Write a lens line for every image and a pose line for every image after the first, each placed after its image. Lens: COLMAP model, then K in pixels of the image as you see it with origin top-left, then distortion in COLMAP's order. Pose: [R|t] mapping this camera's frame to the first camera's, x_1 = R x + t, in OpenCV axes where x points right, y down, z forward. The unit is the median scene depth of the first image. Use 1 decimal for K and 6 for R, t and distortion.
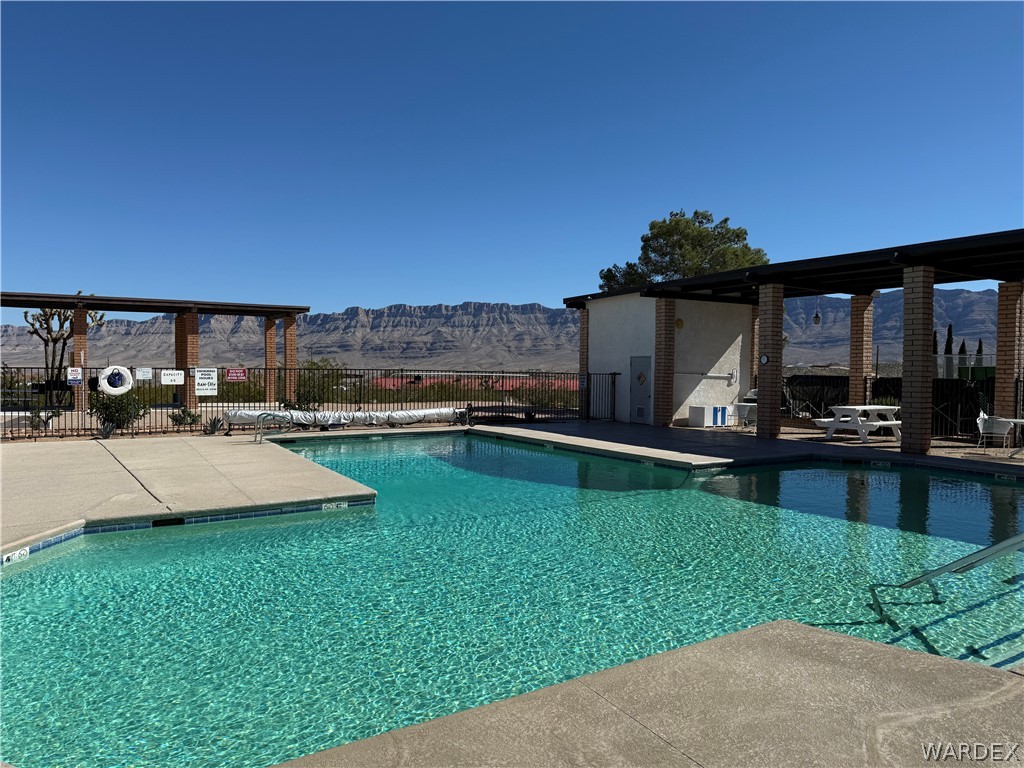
lens RADIAL K [[714.7, 0, 510.0], [0, 714.7, 387.9], [0, 0, 1]] dist [0.050677, -0.061632]
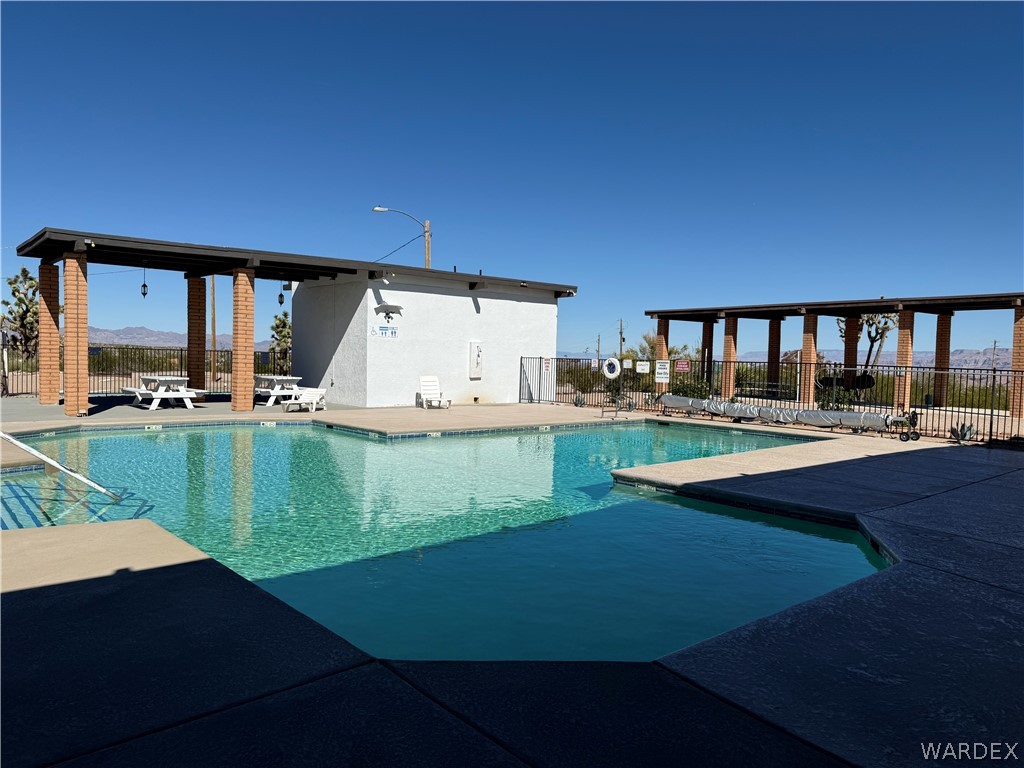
lens RADIAL K [[714.7, 0, 510.0], [0, 714.7, 387.9], [0, 0, 1]] dist [0.050677, -0.061632]
pose [[0.173802, 0.039846, -0.983974, 0.737606], [-0.048925, 0.998297, 0.031785, -0.006526], [0.983565, 0.042617, 0.175455, 0.535370]]
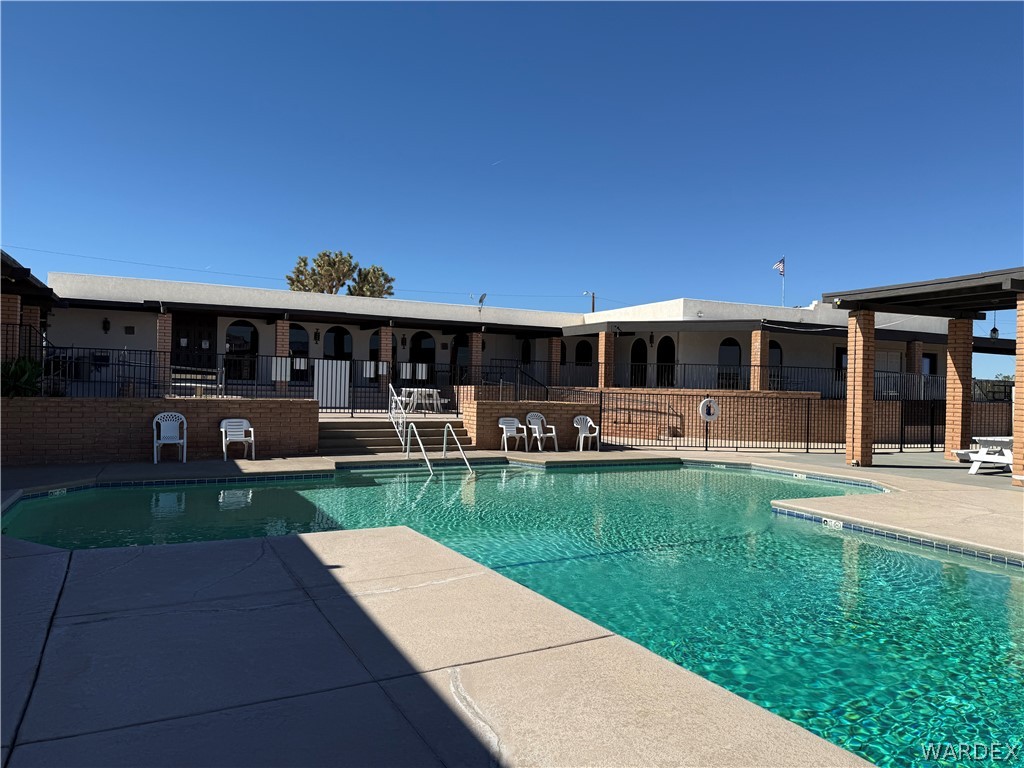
lens RADIAL K [[714.7, 0, 510.0], [0, 714.7, 387.9], [0, 0, 1]] dist [0.050677, -0.061632]
pose [[-0.996076, -0.032015, 0.082508, 0.066469], [-0.029561, 0.999089, 0.030787, -0.036006], [-0.083418, 0.028227, -0.996115, 1.197795]]
